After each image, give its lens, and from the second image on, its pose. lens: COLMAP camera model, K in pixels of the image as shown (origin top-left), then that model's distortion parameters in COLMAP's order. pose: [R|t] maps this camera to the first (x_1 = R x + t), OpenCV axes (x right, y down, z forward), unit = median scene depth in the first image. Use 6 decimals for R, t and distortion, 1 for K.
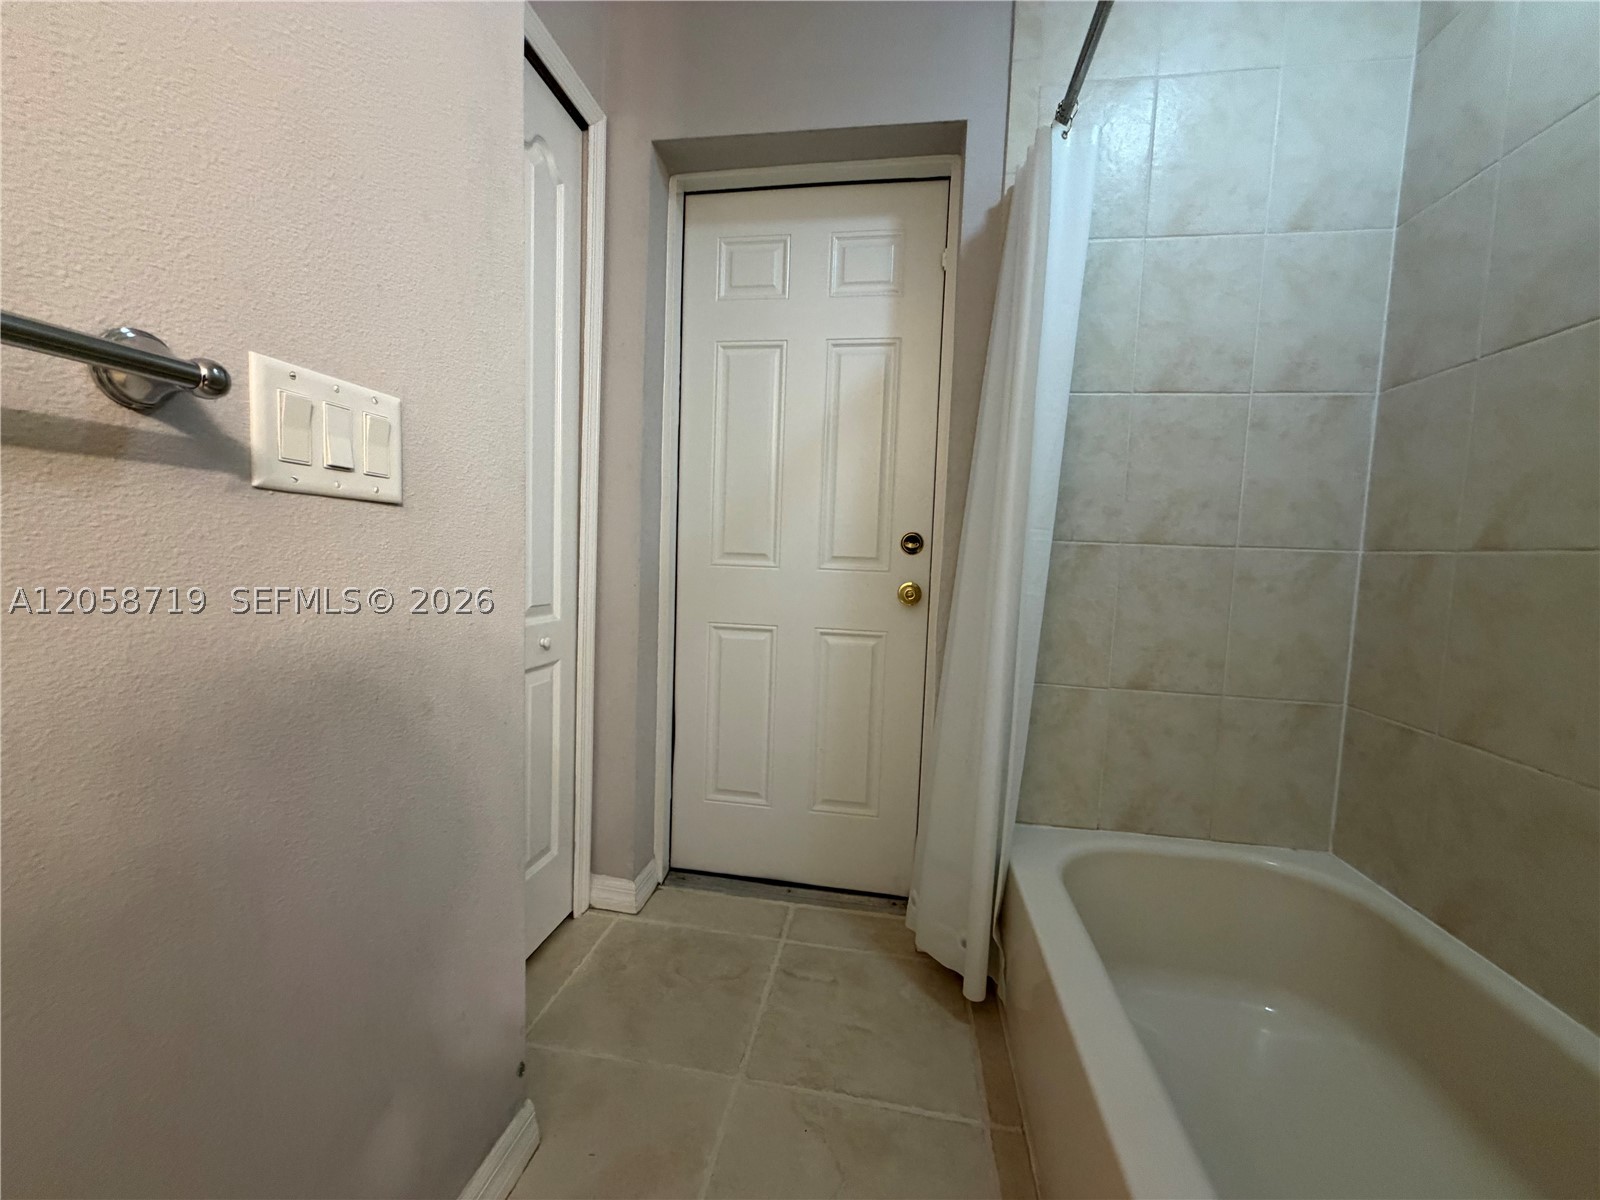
lens RADIAL K [[636.8, 0, 786.7], [0, 636.8, 602.7], [0, 0, 1]] dist [-0.000441, 0.000368]
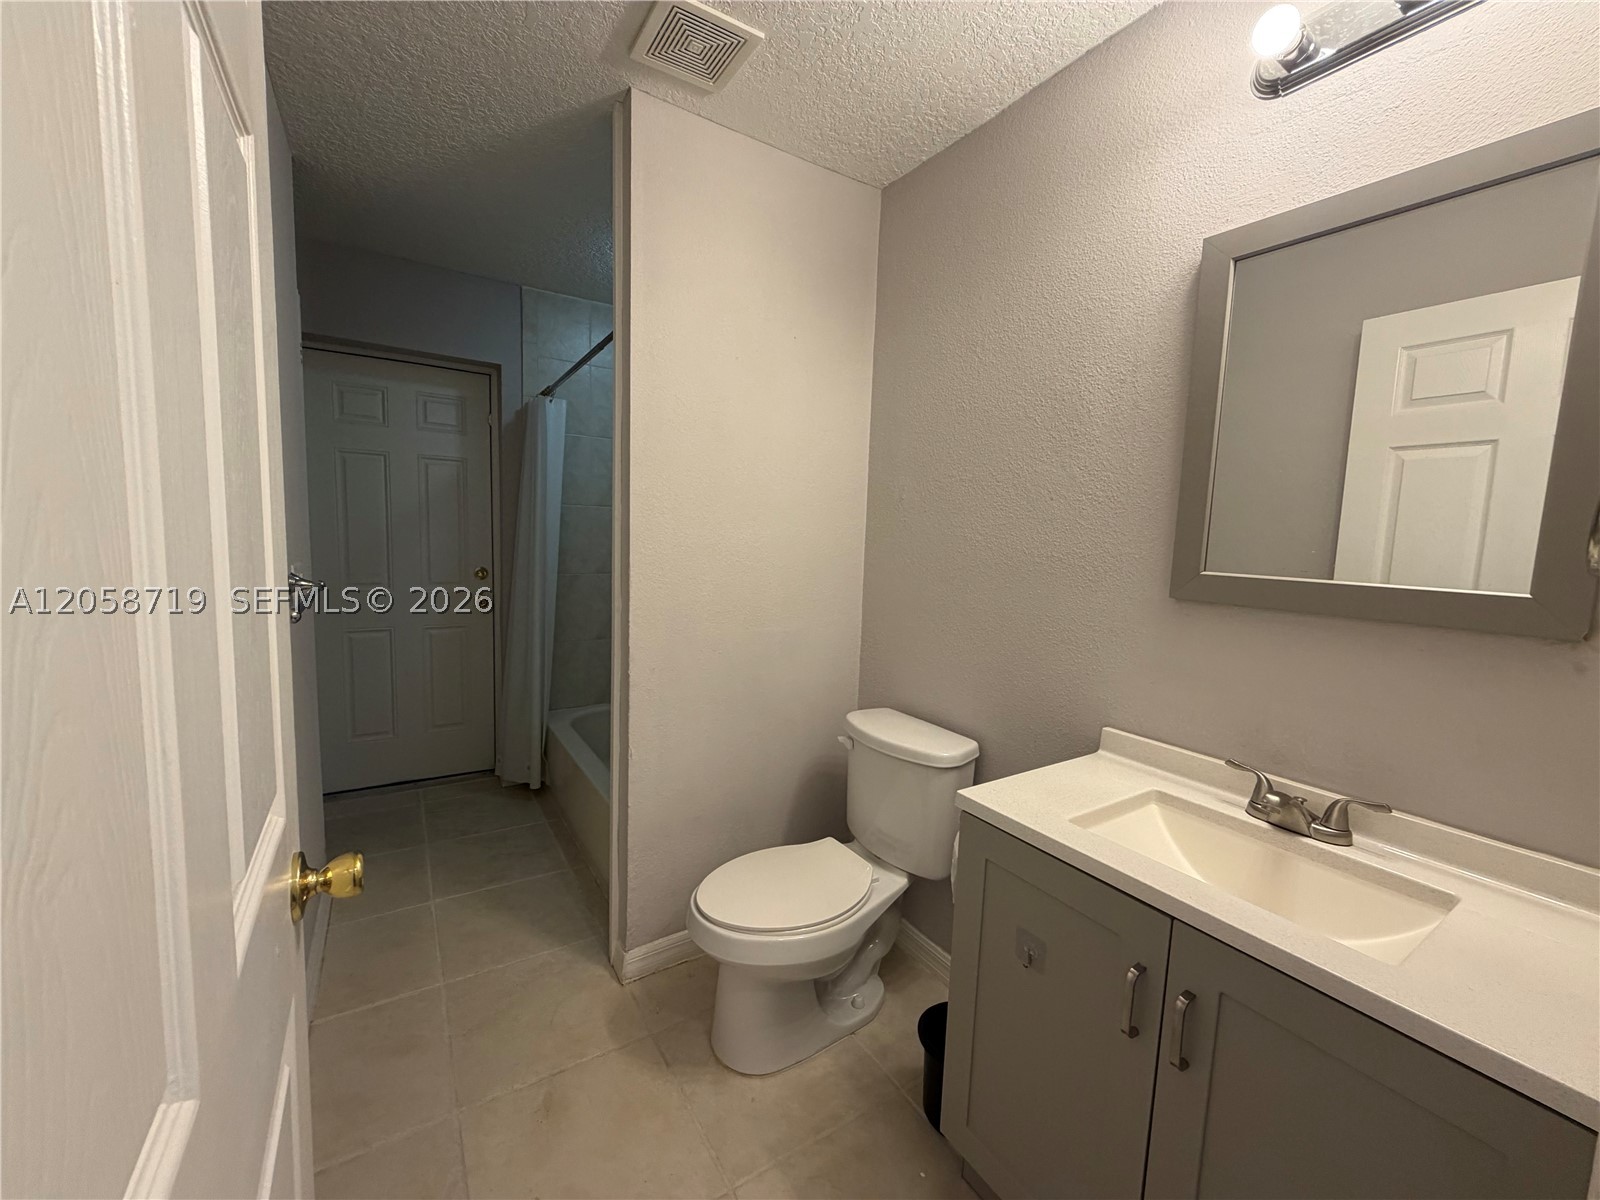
lens RADIAL K [[636.8, 0, 785.9], [0, 636.8, 594.0], [0, 0, 1]] dist [-0.000441, 0.000368]
pose [[0.740020, -0.074239, 0.668476, -0.432709], [0.038678, 0.996942, 0.067900, -0.144628], [-0.671472, -0.024393, 0.740628, -1.060147]]
